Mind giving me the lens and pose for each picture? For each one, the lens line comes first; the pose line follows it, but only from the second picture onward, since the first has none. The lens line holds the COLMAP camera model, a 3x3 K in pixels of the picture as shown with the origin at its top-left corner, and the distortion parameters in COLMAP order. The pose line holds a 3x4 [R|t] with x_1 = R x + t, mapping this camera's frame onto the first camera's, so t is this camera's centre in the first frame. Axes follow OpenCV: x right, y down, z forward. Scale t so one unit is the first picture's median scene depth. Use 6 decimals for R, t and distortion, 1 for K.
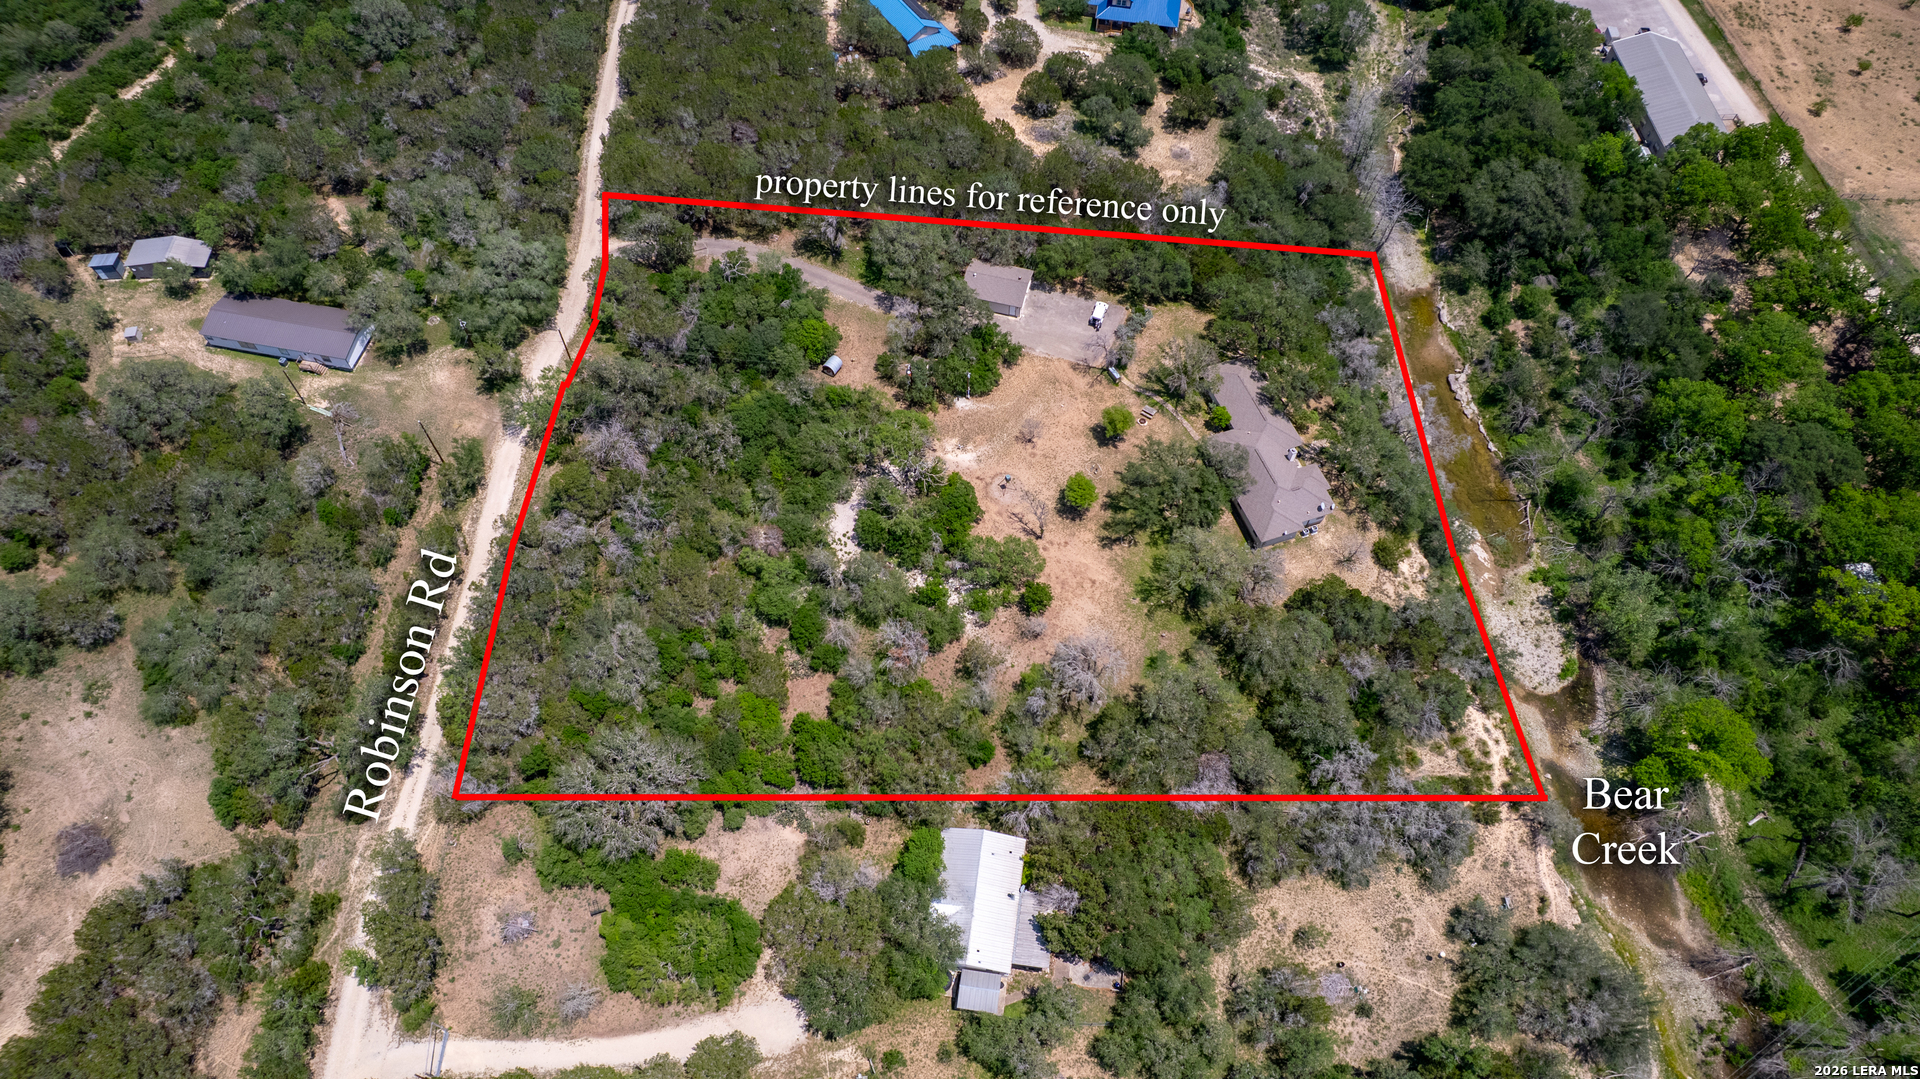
lens RADIAL K [[1233.0, 0, 960.0], [0, 1233.0, 539.5], [0, 0, 1]] dist [-0.078772, 0.072799]
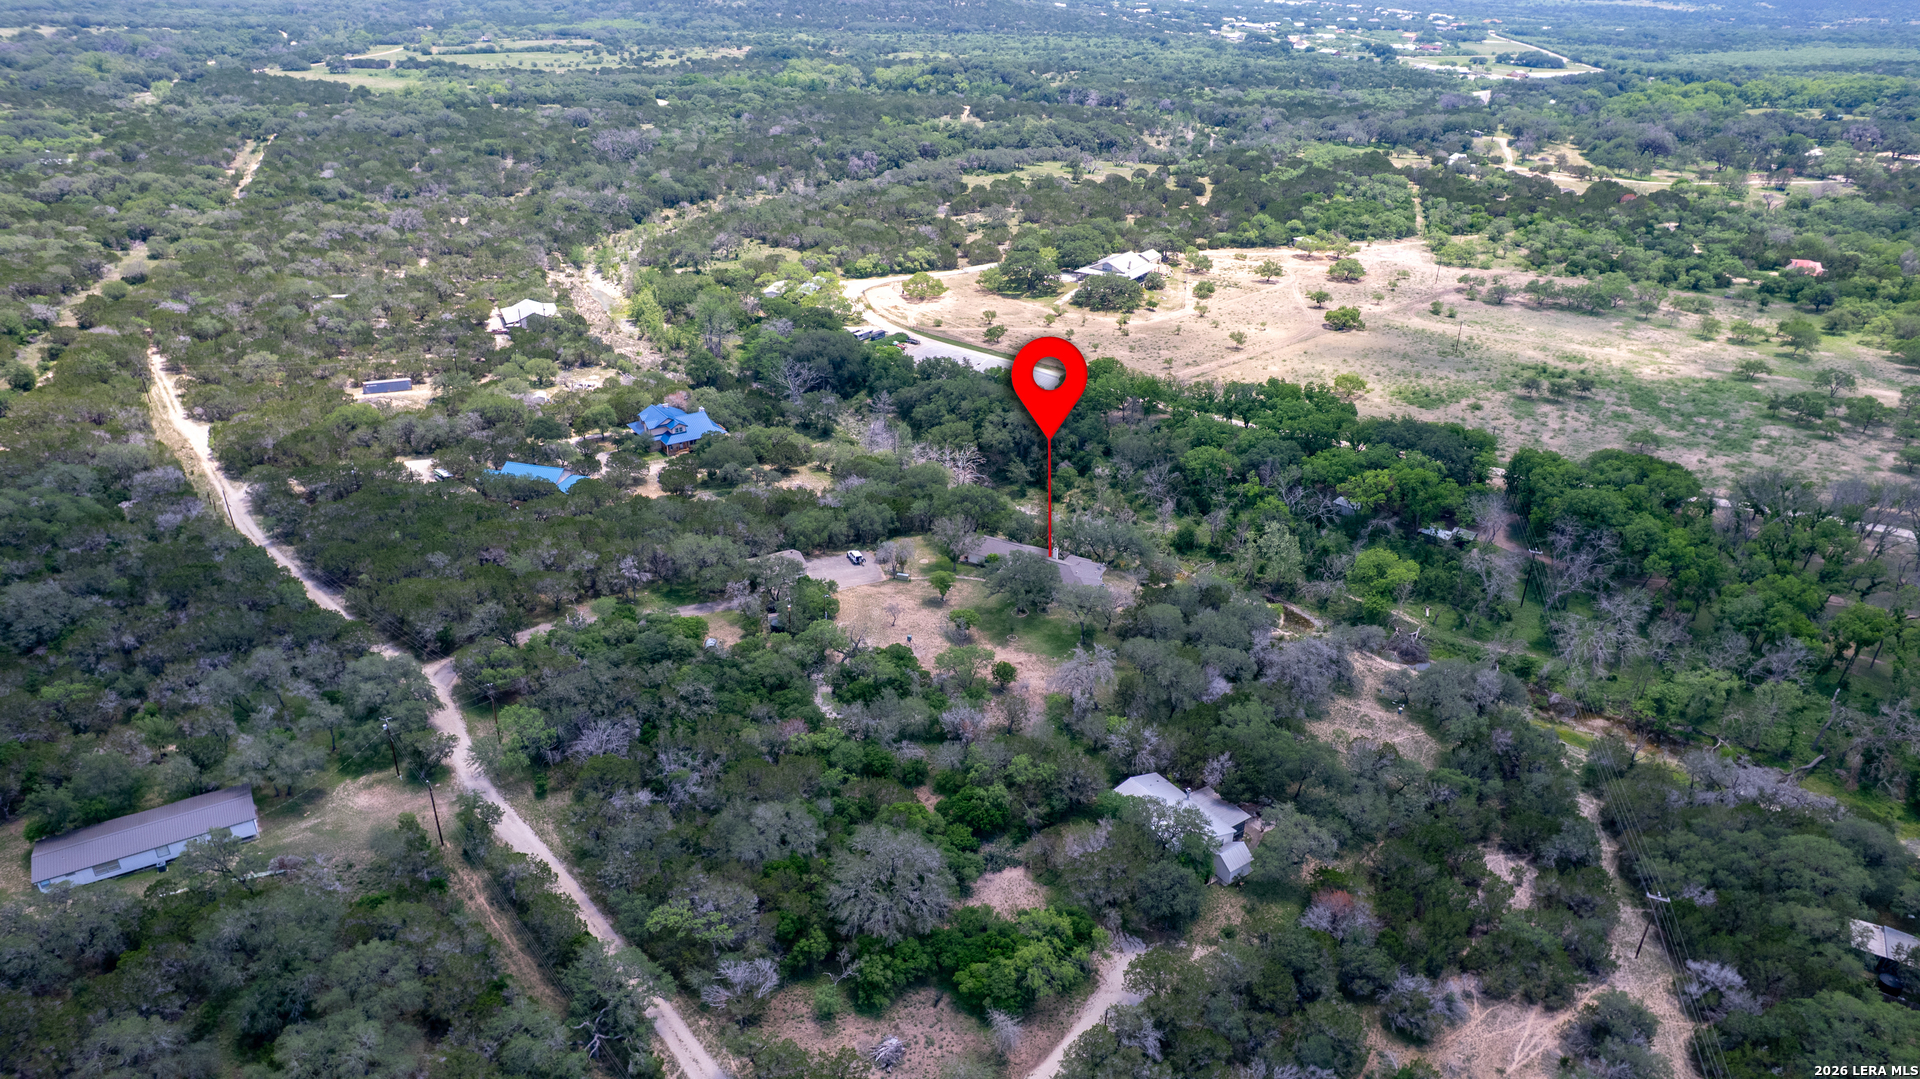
lens RADIAL K [[1233.0, 0, 960.0], [0, 1233.0, 539.5], [0, 0, 1]] dist [-0.078772, 0.072799]
pose [[0.727425, -0.302063, 0.616126, -0.695454], [0.578045, 0.753582, -0.313014, 0.307008], [-0.369751, 0.583843, 0.722781, 0.053249]]
